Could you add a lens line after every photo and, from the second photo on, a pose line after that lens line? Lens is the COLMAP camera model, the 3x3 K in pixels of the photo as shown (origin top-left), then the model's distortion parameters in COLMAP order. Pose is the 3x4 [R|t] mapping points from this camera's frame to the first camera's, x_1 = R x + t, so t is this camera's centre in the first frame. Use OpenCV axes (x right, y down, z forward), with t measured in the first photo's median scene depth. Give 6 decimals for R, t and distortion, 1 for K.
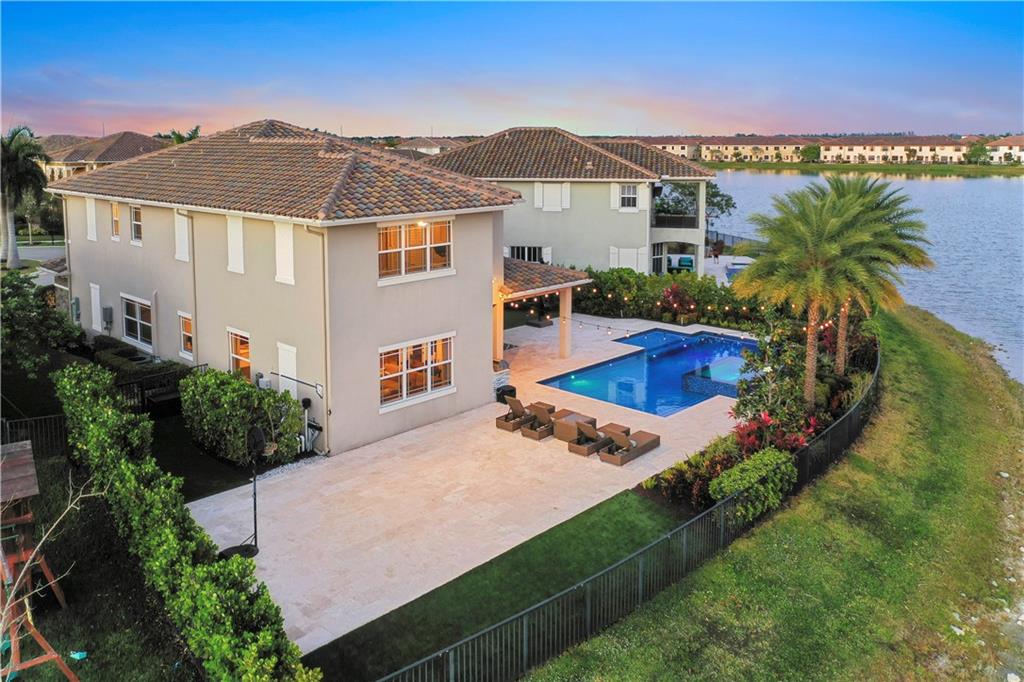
lens RADIAL K [[827.9, 0, 512.2], [0, 827.9, 231.6], [0, 0, 1]] dist [-0.001140, -0.000048]
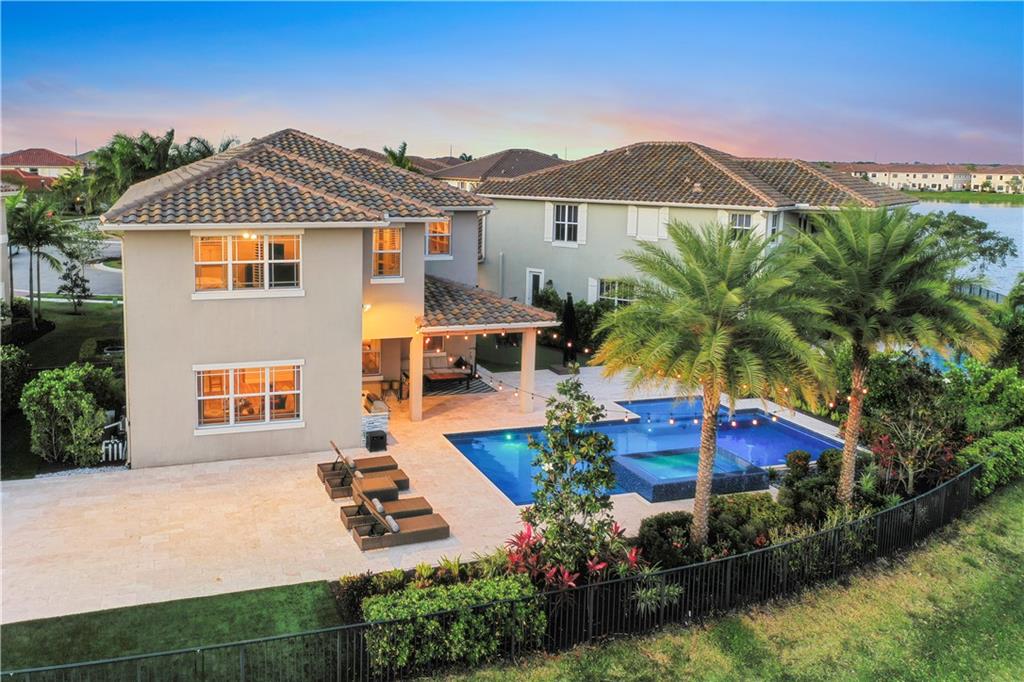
lens RADIAL K [[821.8, 0, 511.2], [0, 821.8, 277.6], [0, 0, 1]] dist [-0.010854, -0.002465]
pose [[0.874772, 0.079225, -0.478014, 0.513527], [-0.068955, 0.996856, 0.039028, -0.016515], [0.479603, -0.001179, 0.877485, 0.315336]]
